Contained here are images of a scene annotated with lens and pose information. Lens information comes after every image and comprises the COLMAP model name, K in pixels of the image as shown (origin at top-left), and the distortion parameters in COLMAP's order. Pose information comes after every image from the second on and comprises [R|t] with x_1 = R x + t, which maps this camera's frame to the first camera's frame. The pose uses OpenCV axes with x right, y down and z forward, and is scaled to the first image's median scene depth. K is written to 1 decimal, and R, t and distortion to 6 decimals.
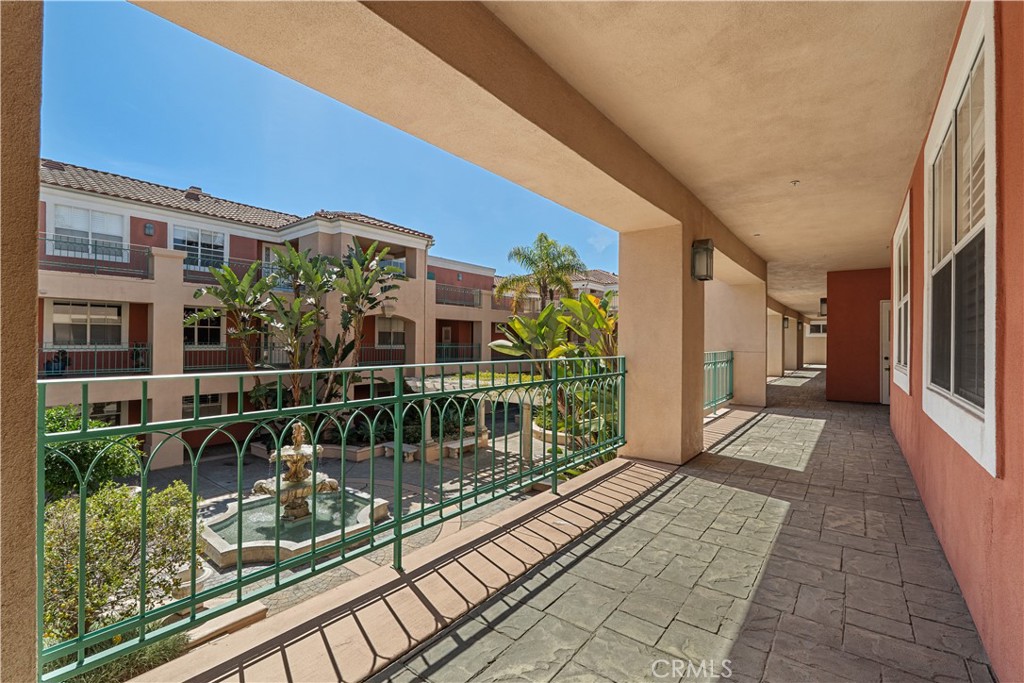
lens RADIAL K [[450.7, 0, 511.8], [0, 450.7, 339.6], [0, 0, 1]] dist [-0.003678, 0.000082]
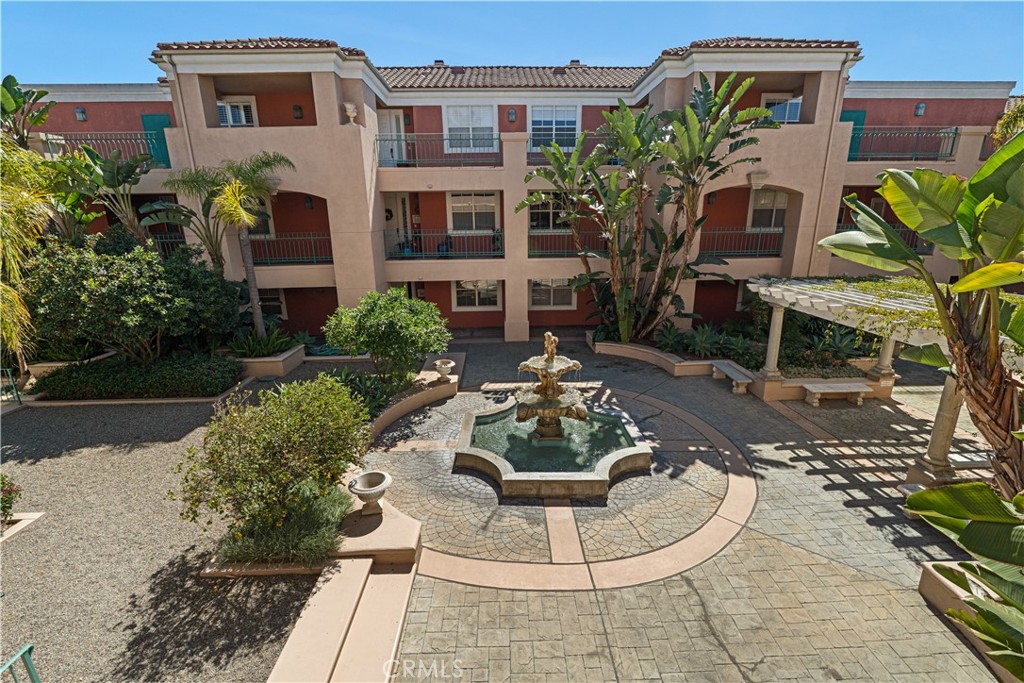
lens RADIAL K [[450.7, 0, 511.8], [0, 450.7, 339.6], [0, 0, 1]] dist [-0.003678, 0.000082]
pose [[0.640725, 0.183836, -0.745436, 0.066329], [0.019470, 0.966708, 0.255140, -0.009494], [0.767523, -0.177988, 0.615815, 0.270870]]
